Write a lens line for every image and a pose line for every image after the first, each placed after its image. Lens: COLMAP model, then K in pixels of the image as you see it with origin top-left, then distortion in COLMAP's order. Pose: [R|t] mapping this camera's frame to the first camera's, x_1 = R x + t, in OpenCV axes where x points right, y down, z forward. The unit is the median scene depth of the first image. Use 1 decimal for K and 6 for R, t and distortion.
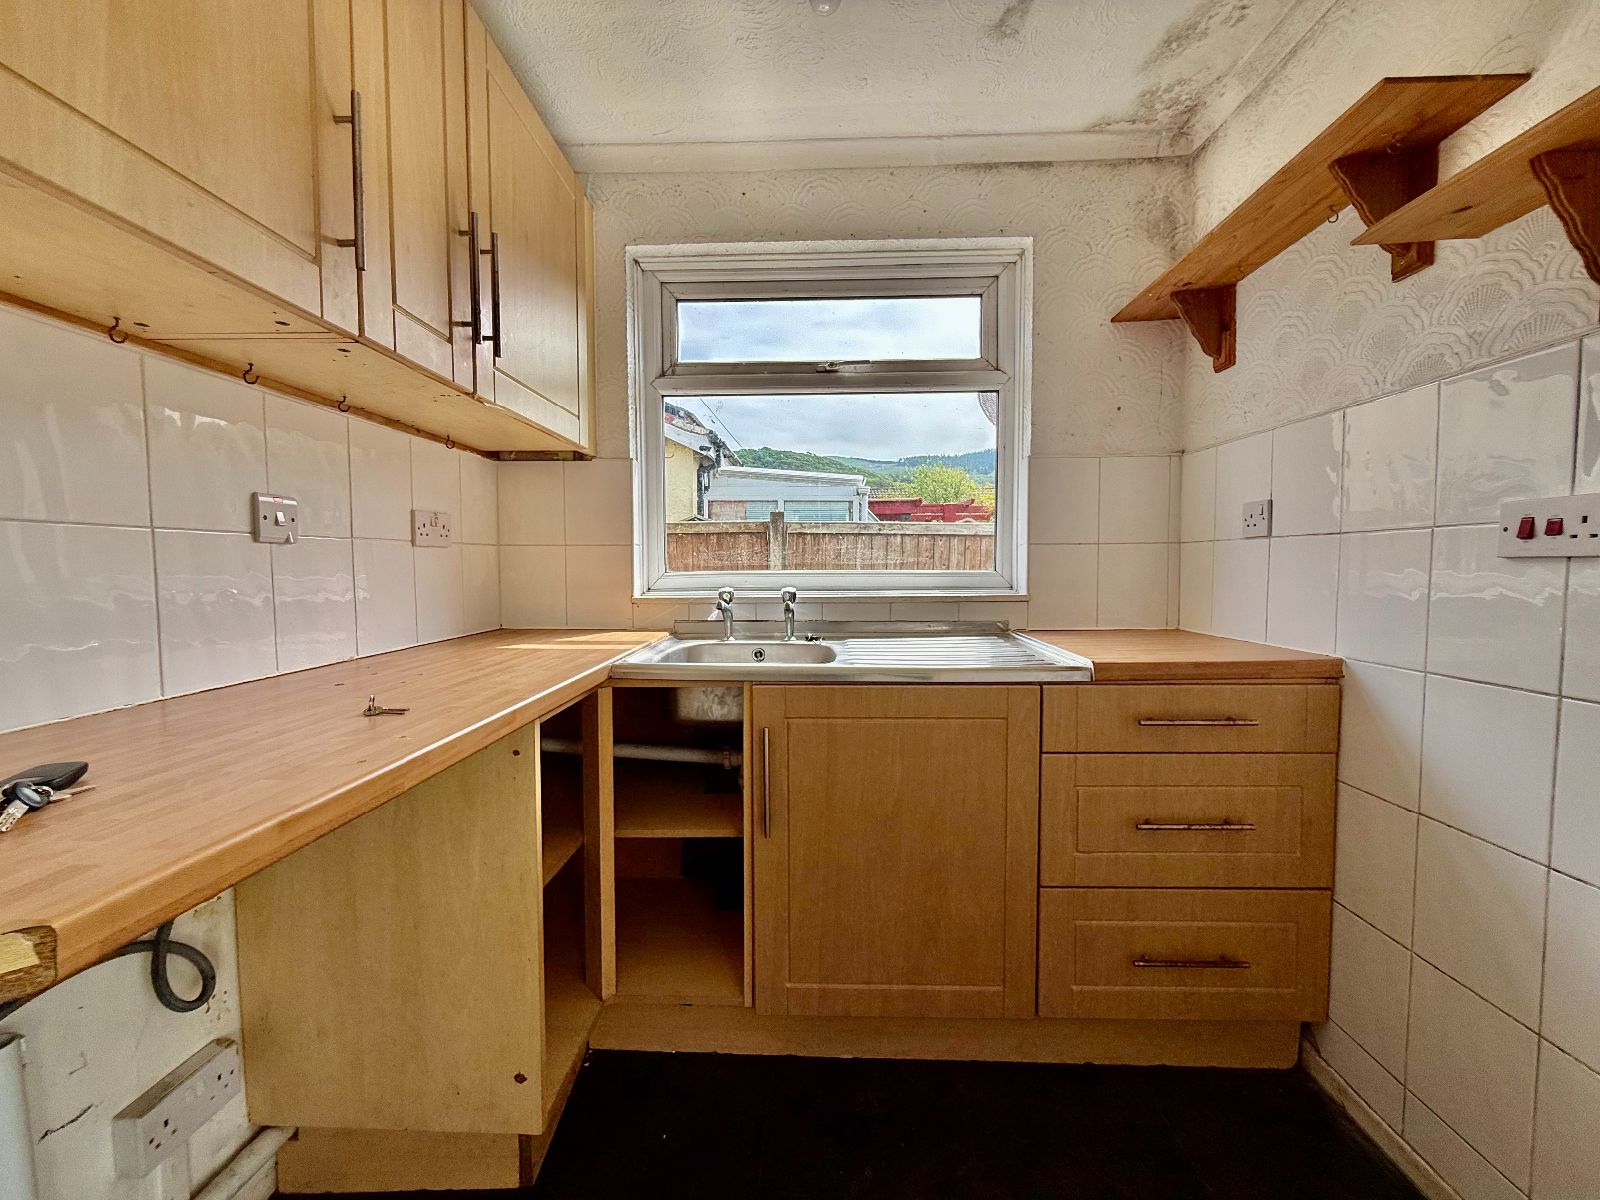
lens RADIAL K [[638.1, 0, 794.2], [0, 638.1, 596.7], [0, 0, 1]] dist [-0.003430, -0.000620]
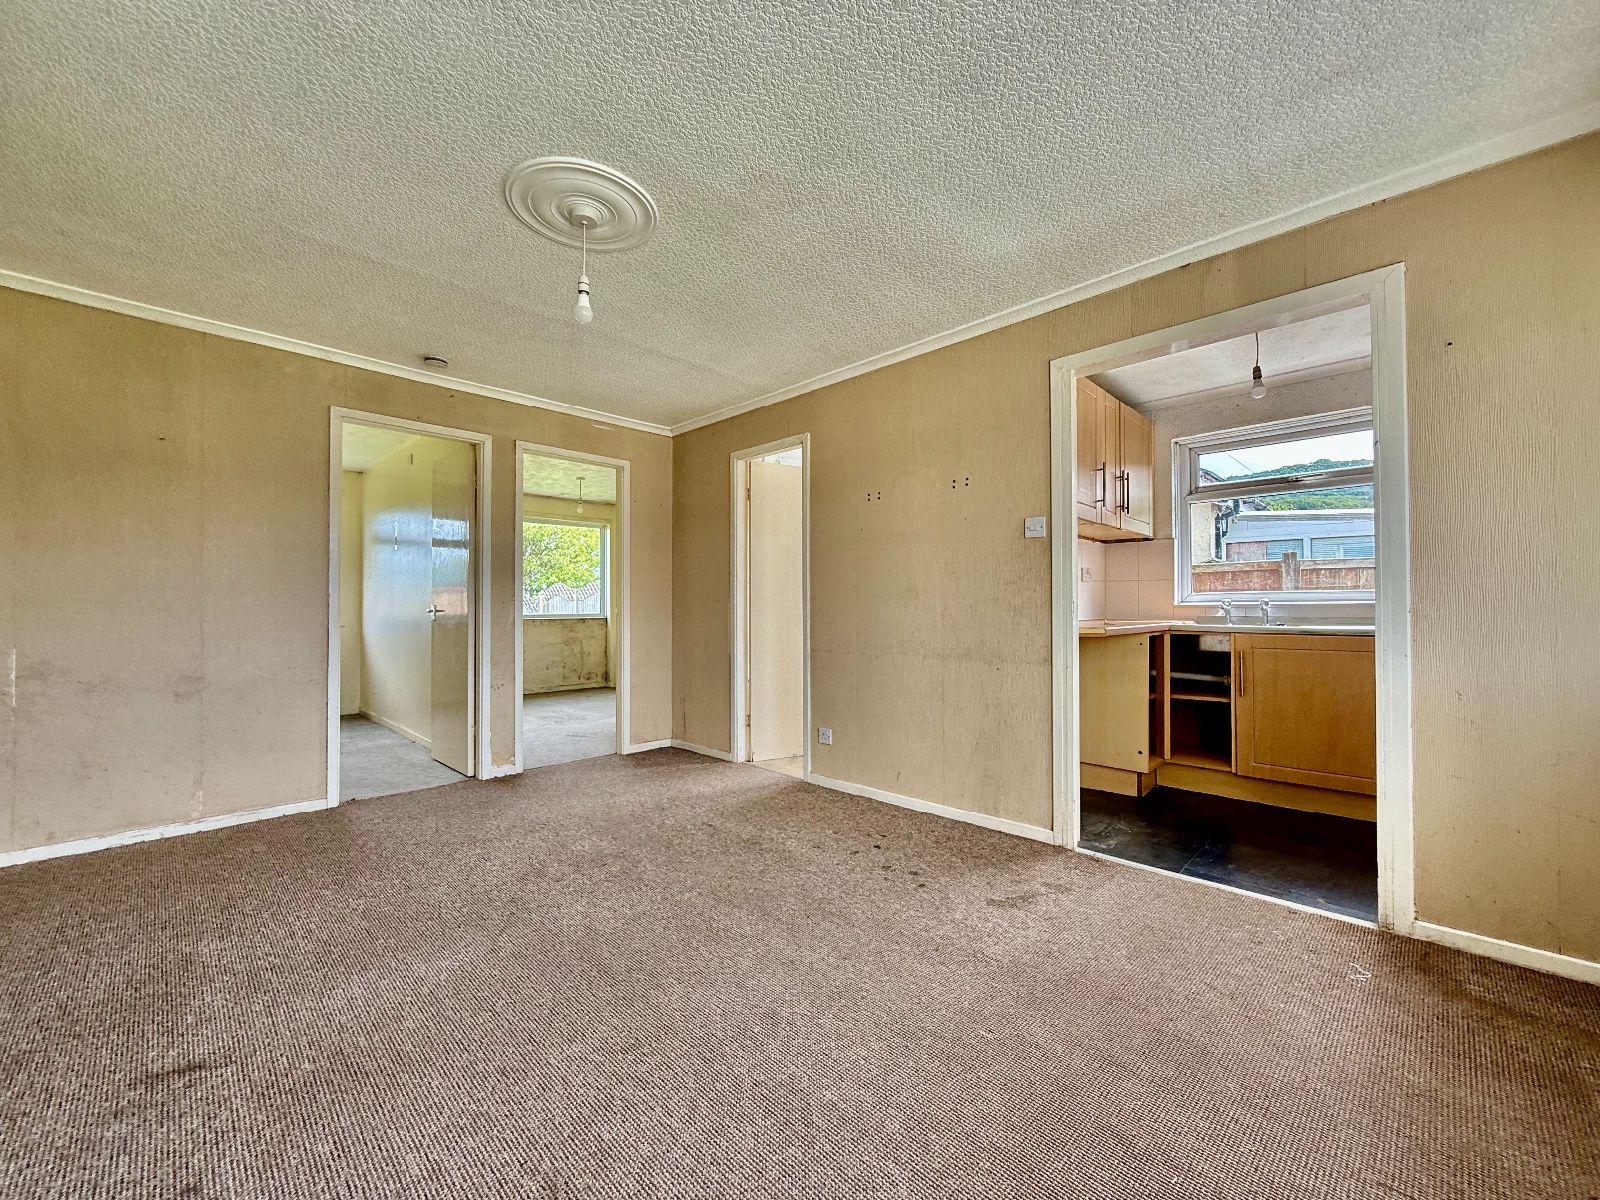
lens RADIAL K [[638.1, 0, 806.4], [0, 638.1, 601.8], [0, 0, 1]] dist [-0.003430, -0.000620]
pose [[0.747854, -0.006086, -0.663835, 0.233242], [-0.033191, 0.998365, -0.046545, 0.129765], [0.663033, 0.056843, 0.746429, -1.365828]]
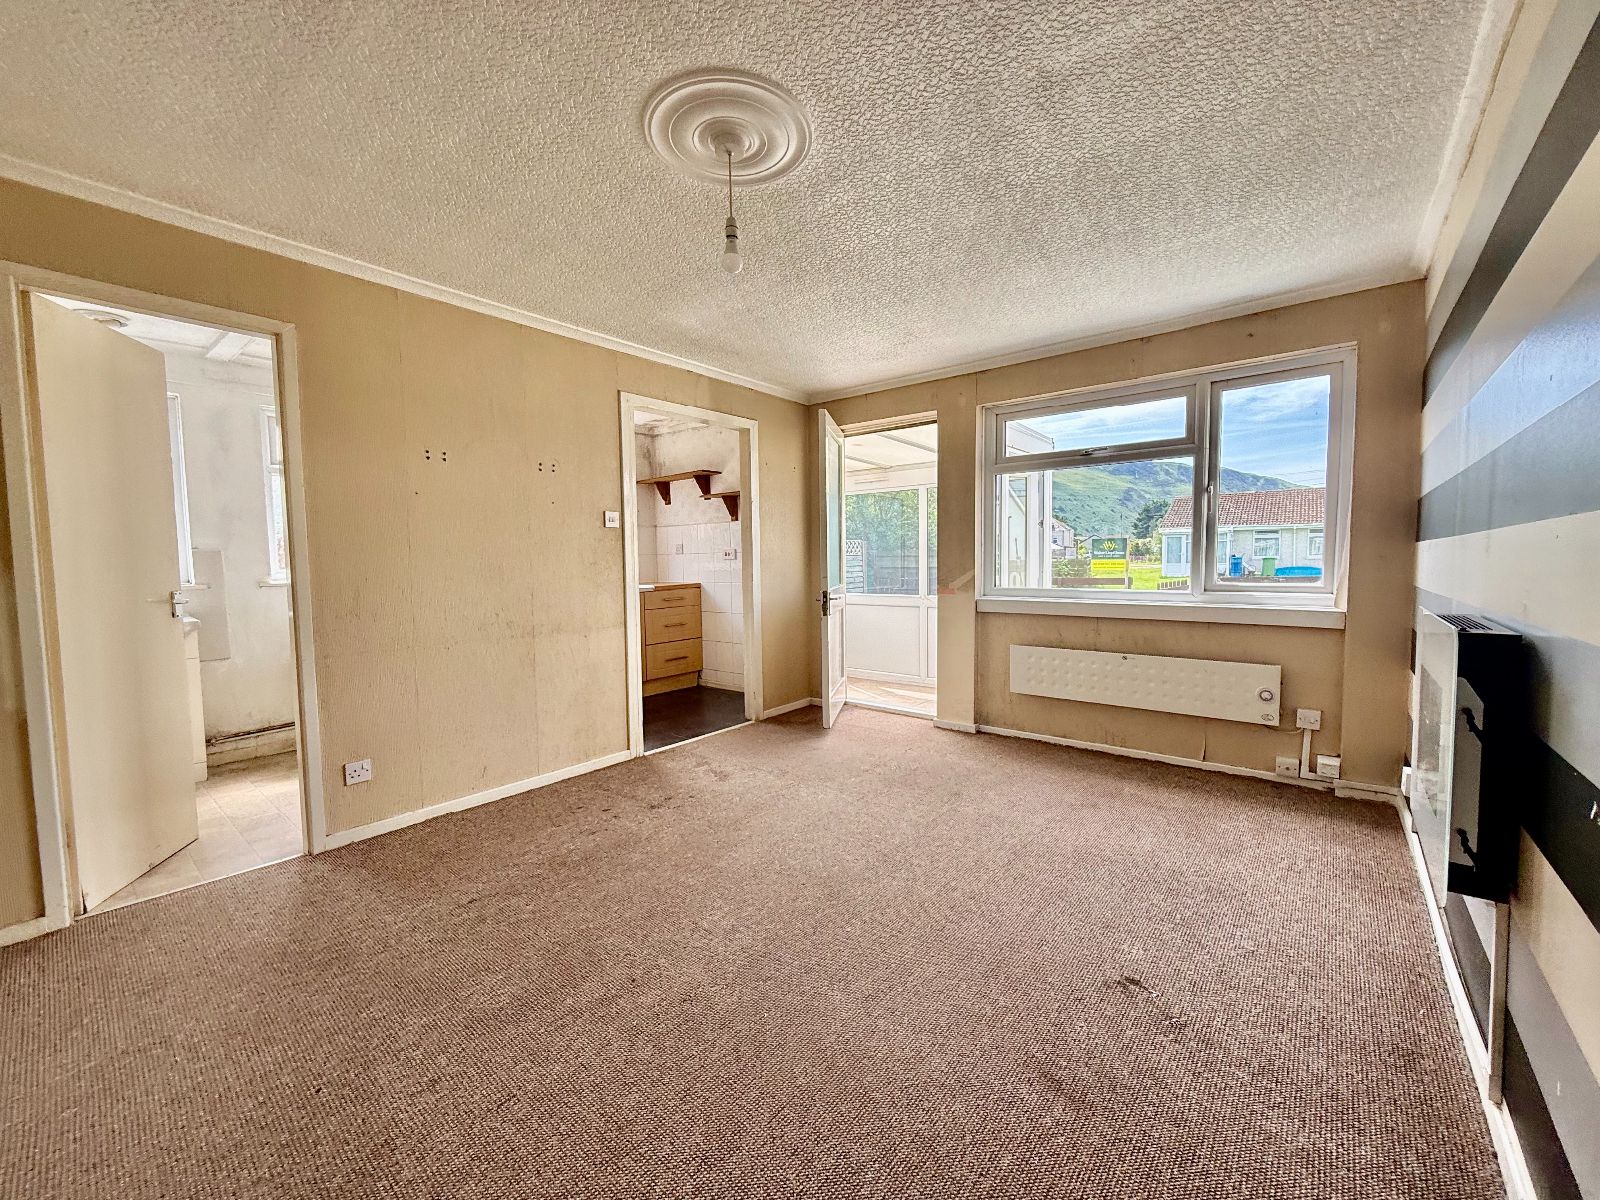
lens RADIAL K [[638.1, 0, 804.0], [0, 638.1, 600.8], [0, 0, 1]] dist [-0.003430, -0.000620]
pose [[0.599304, -0.058758, 0.798362, -1.493682], [0.053830, 0.998003, 0.033044, 0.078324], [-0.798710, 0.023172, 0.601270, -1.481726]]
